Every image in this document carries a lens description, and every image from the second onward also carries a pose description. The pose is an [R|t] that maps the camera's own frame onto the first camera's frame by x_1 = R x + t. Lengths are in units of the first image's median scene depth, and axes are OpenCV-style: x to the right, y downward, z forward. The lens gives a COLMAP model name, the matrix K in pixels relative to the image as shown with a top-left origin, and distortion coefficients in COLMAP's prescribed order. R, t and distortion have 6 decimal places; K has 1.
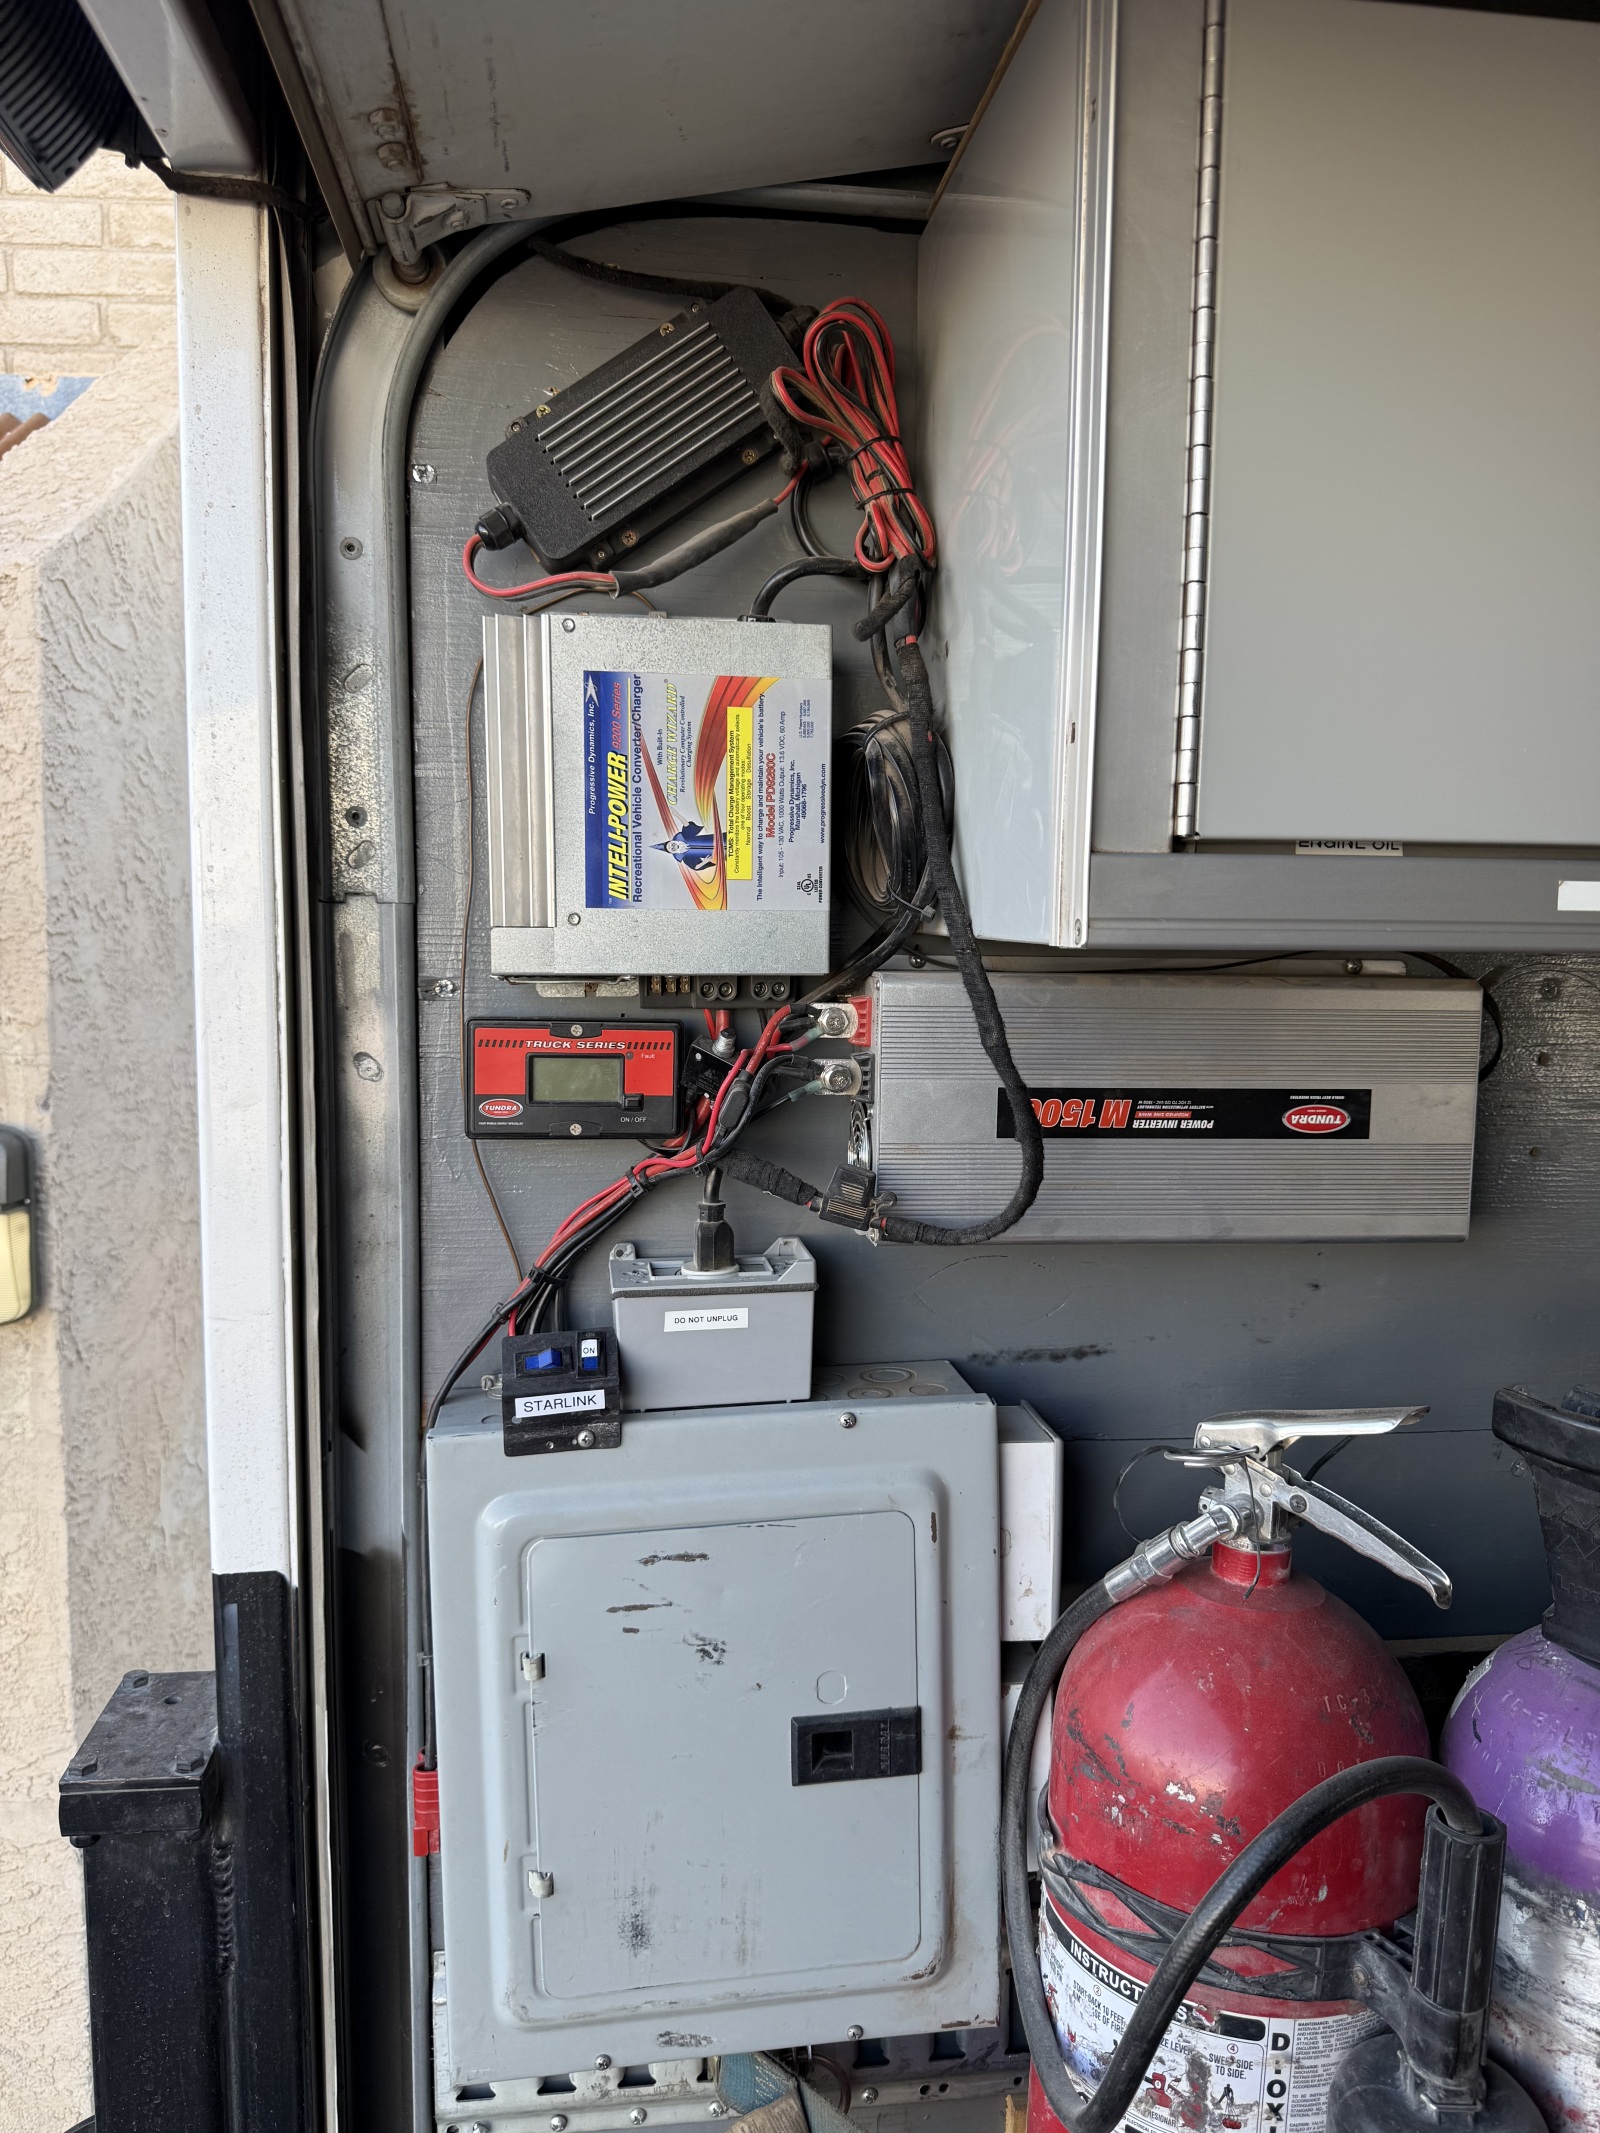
lens RADIAL K [[1532.8, 0, 800.0], [0, 1532.8, 1066.5], [0, 0, 1]] dist [-0.000794, -0.011555]
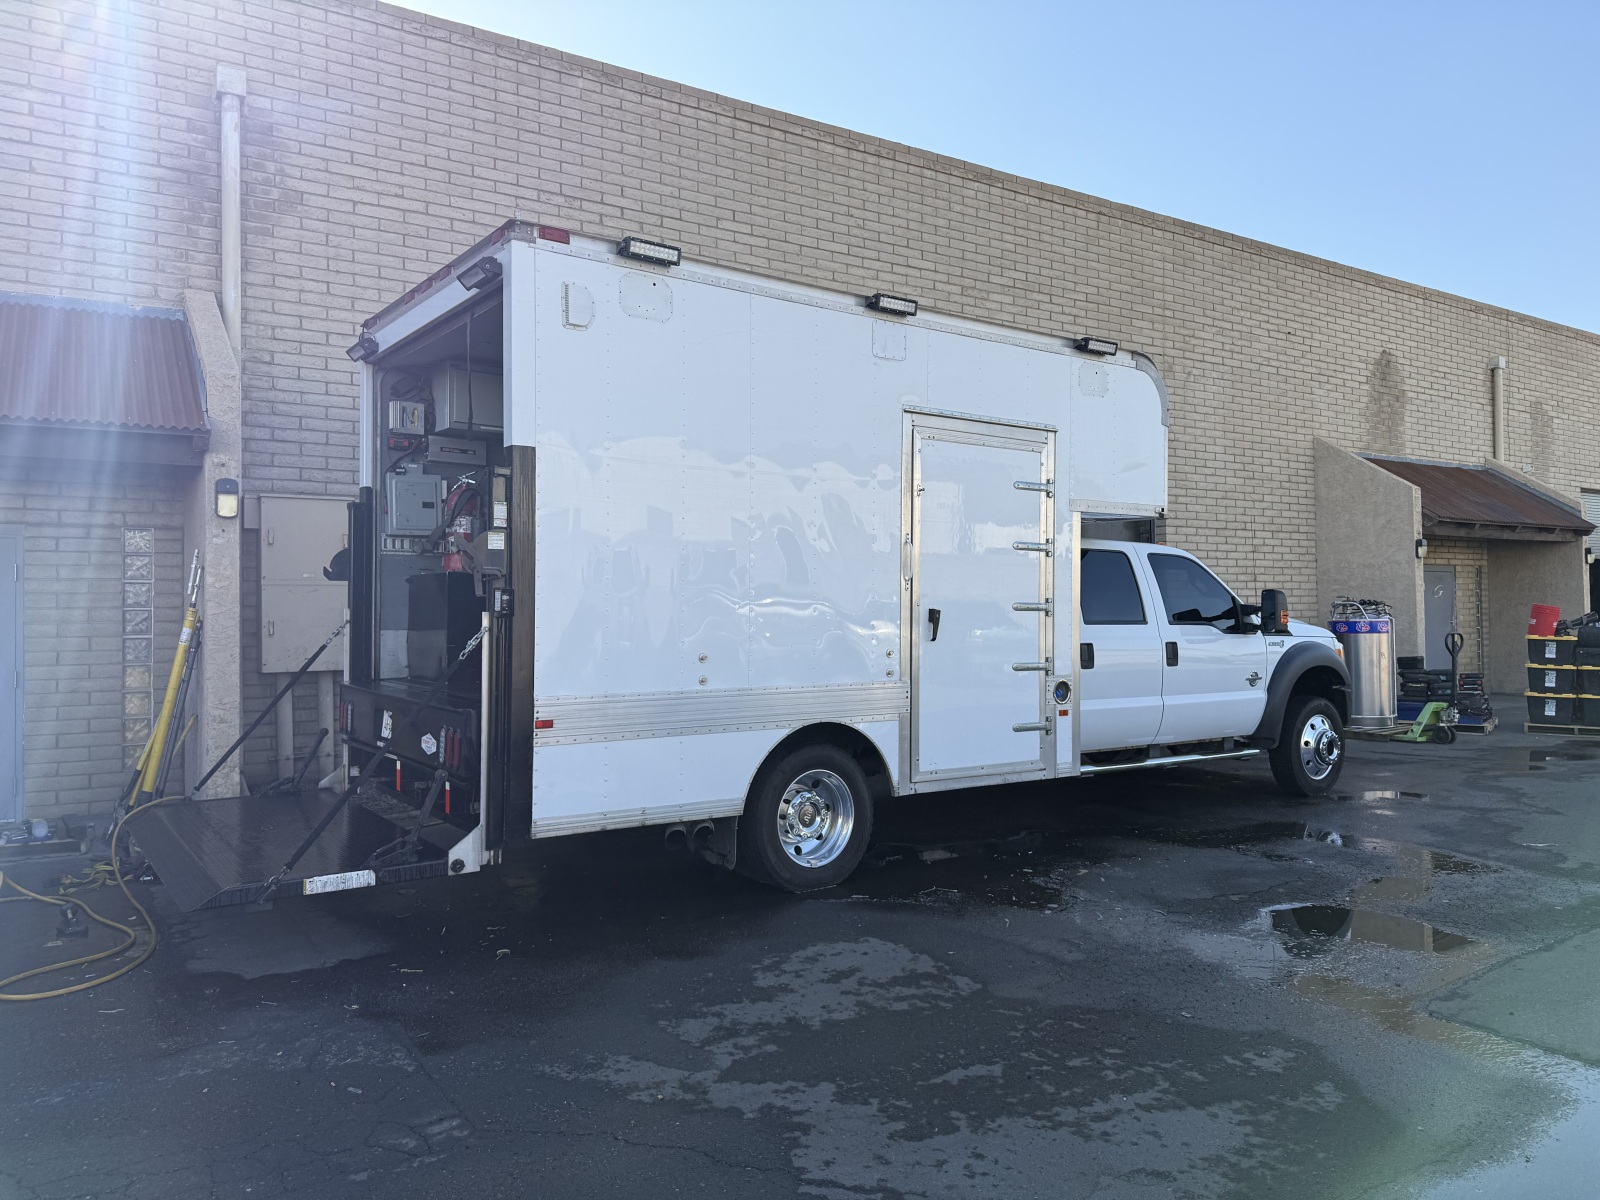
lens RADIAL K [[1133.5, 0, 800.0], [0, 1133.5, 600.0], [0, 0, 1]] dist [0.063067, -0.084424]
pose [[0.886198, -0.012933, 0.463127, -1.361622], [0.052784, 0.995920, -0.073192, 1.817550], [-0.460290, 0.089308, 0.883265, -7.192607]]
